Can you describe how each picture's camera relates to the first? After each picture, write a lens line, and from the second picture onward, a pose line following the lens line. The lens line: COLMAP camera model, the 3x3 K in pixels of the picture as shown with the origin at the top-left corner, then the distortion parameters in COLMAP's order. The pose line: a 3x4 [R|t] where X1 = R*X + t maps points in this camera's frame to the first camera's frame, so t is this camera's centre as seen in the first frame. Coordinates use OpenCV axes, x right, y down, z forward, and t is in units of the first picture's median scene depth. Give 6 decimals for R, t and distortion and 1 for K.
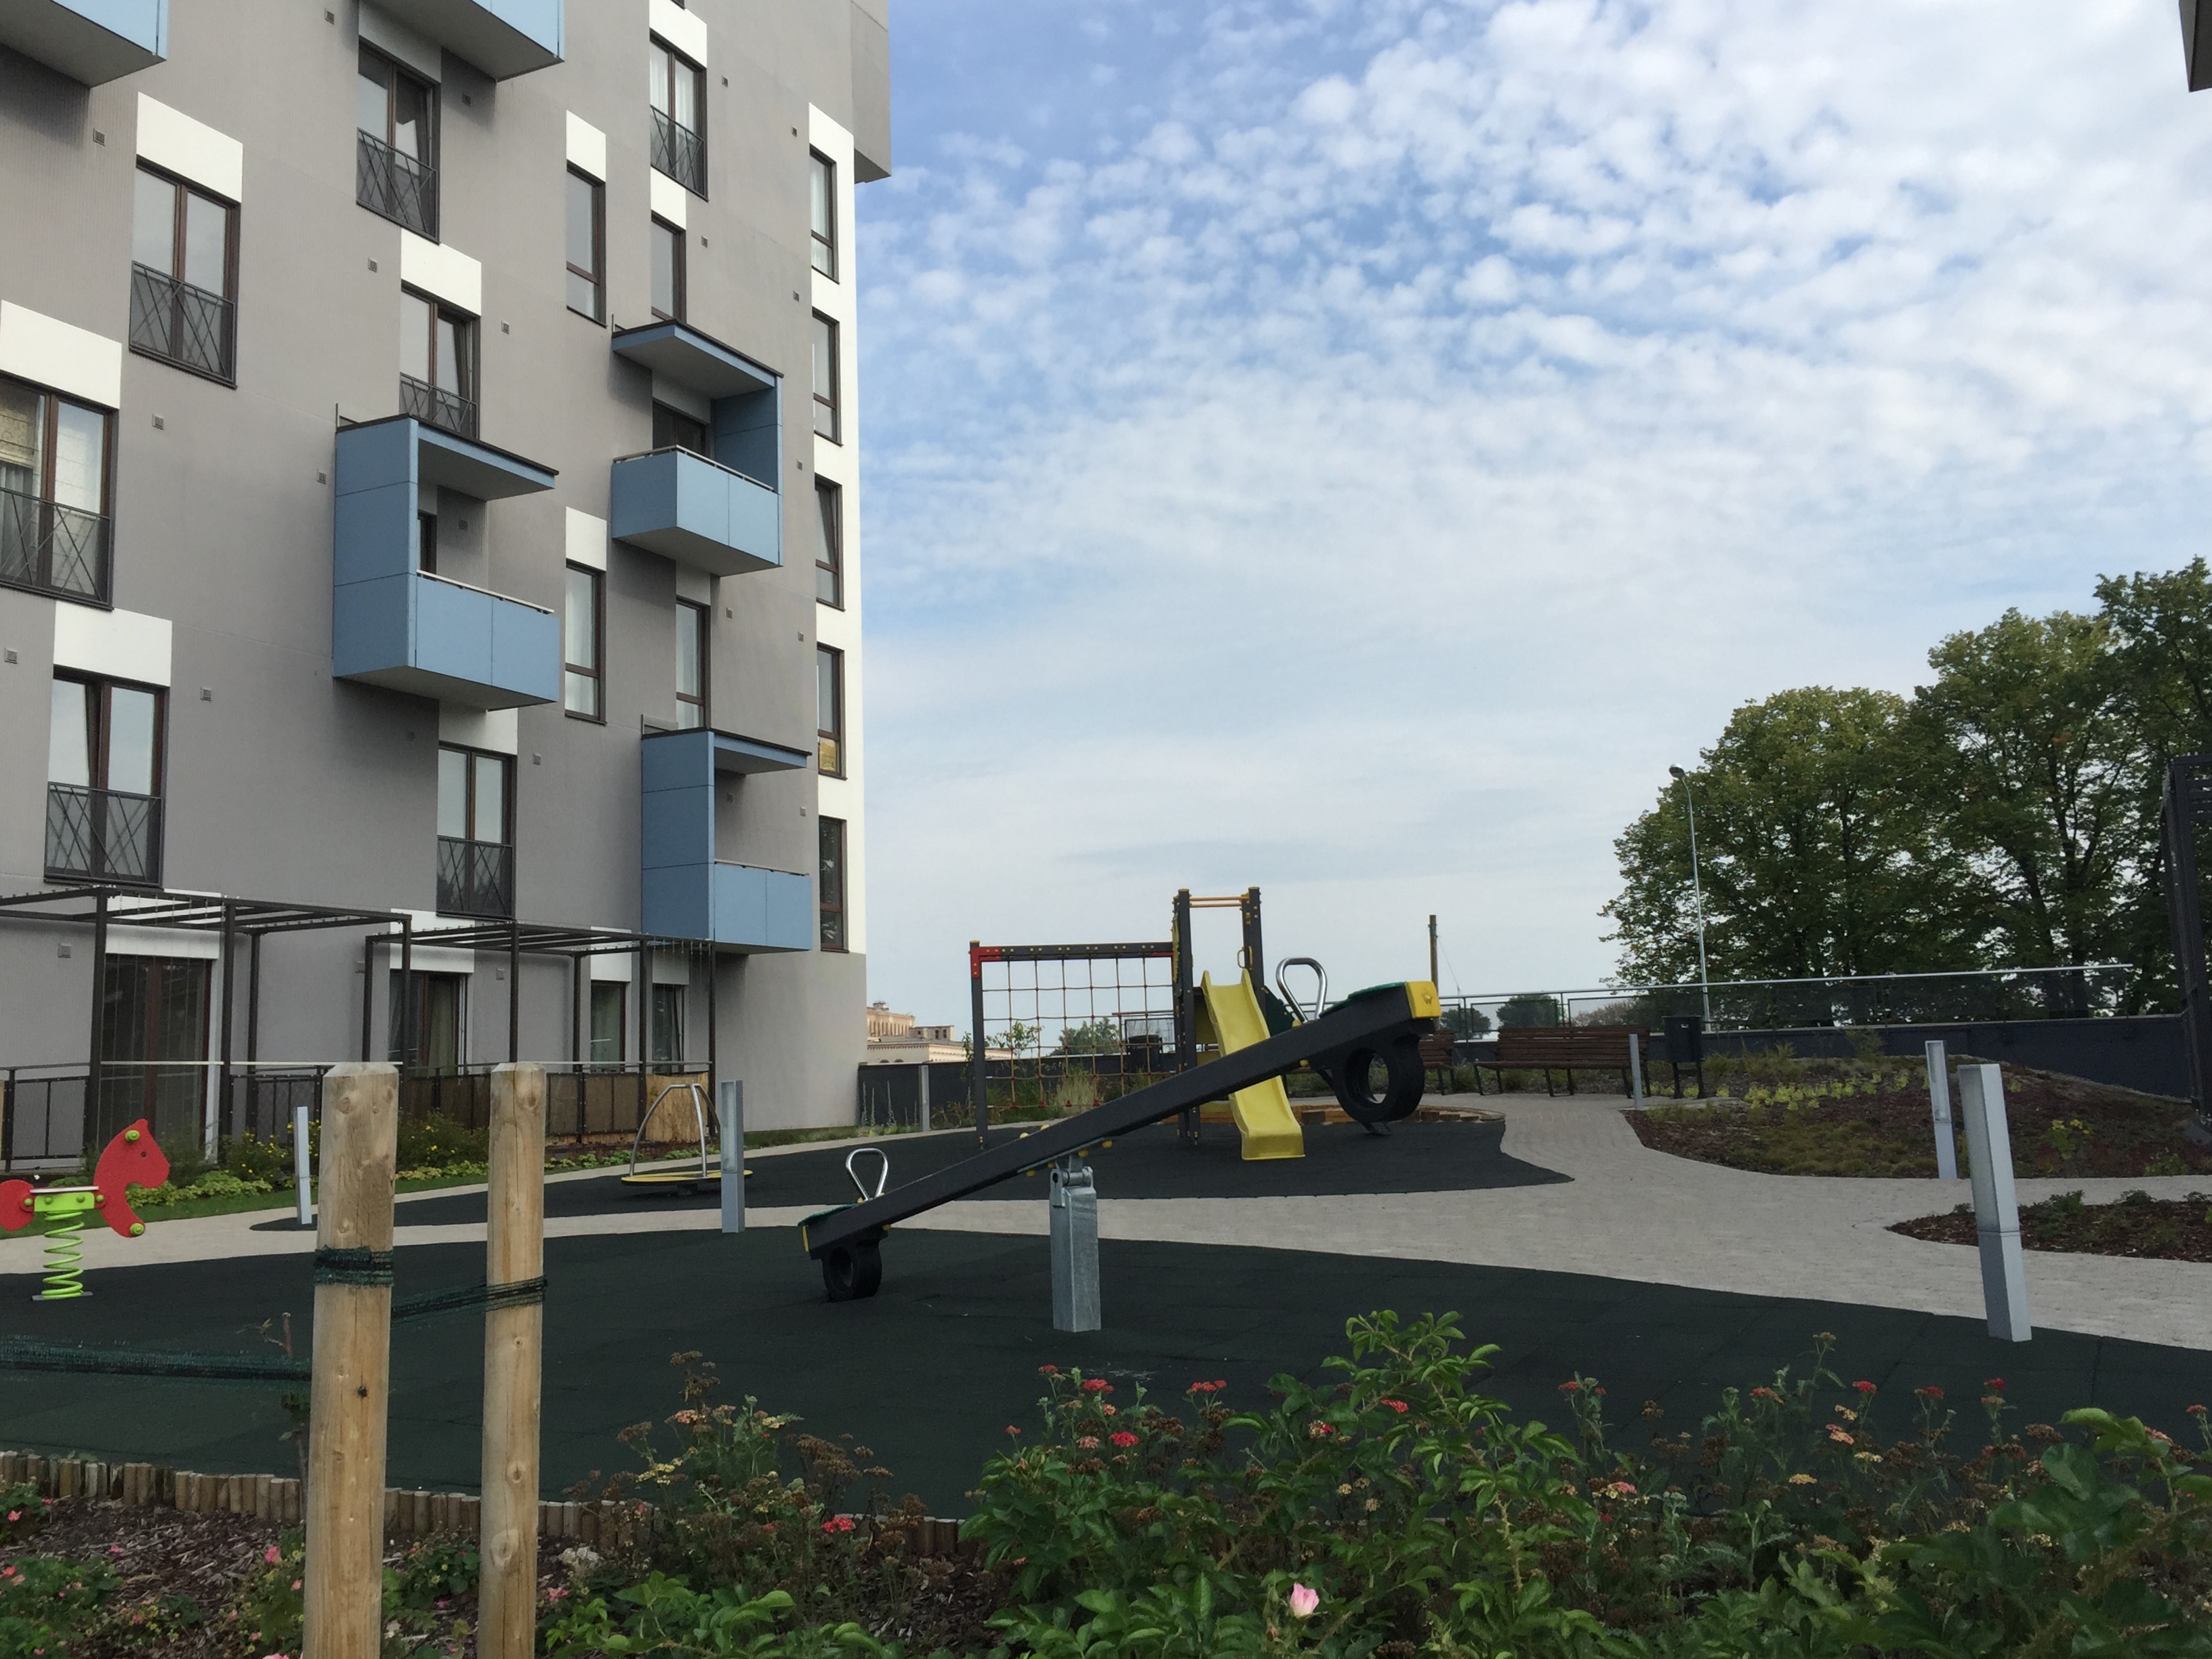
lens RADIAL K [[1969.0, 0, 1099.5], [0, 1969.0, 801.5], [0, 0, 1]] dist [0.076758, -0.119218]
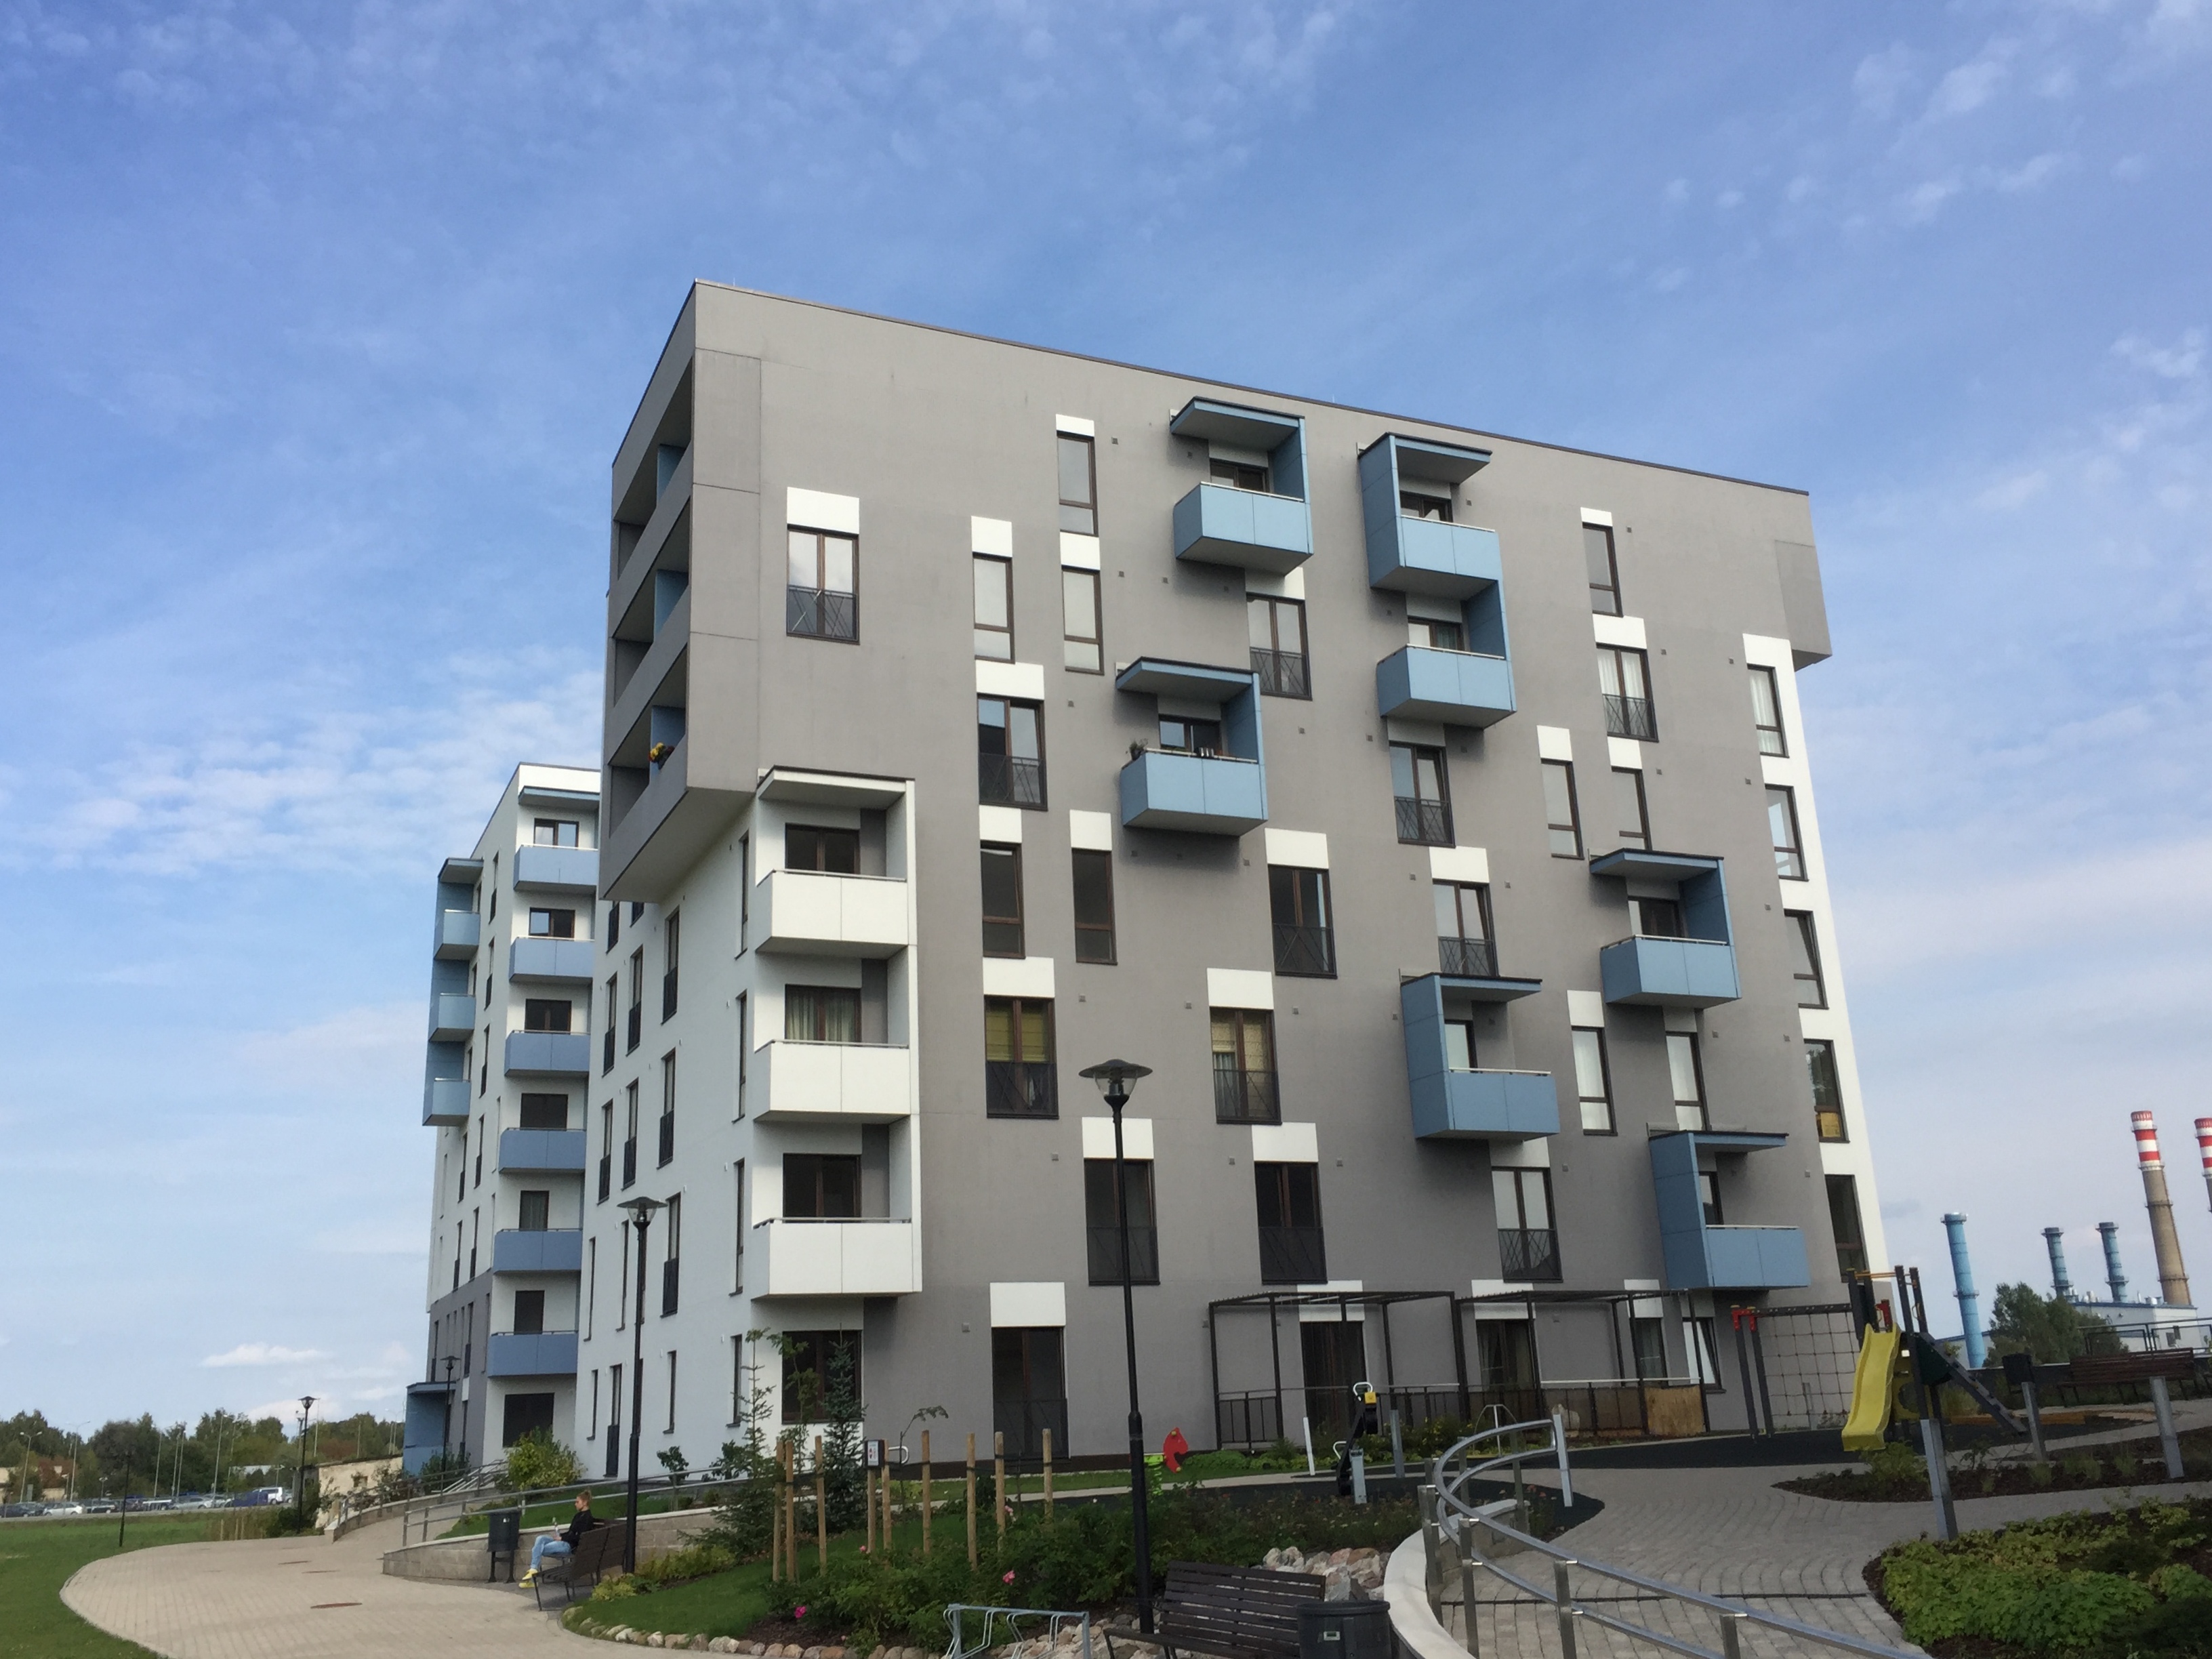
lens RADIAL K [[1969.0, 0, 1099.5], [0, 1969.0, 801.5], [0, 0, 1]] dist [0.076758, -0.119218]
pose [[0.762890, -0.192360, -0.617249, 0.420198], [0.107968, 0.979212, -0.171719, -0.072924], [0.637450, 0.064359, 0.767799, -0.387042]]
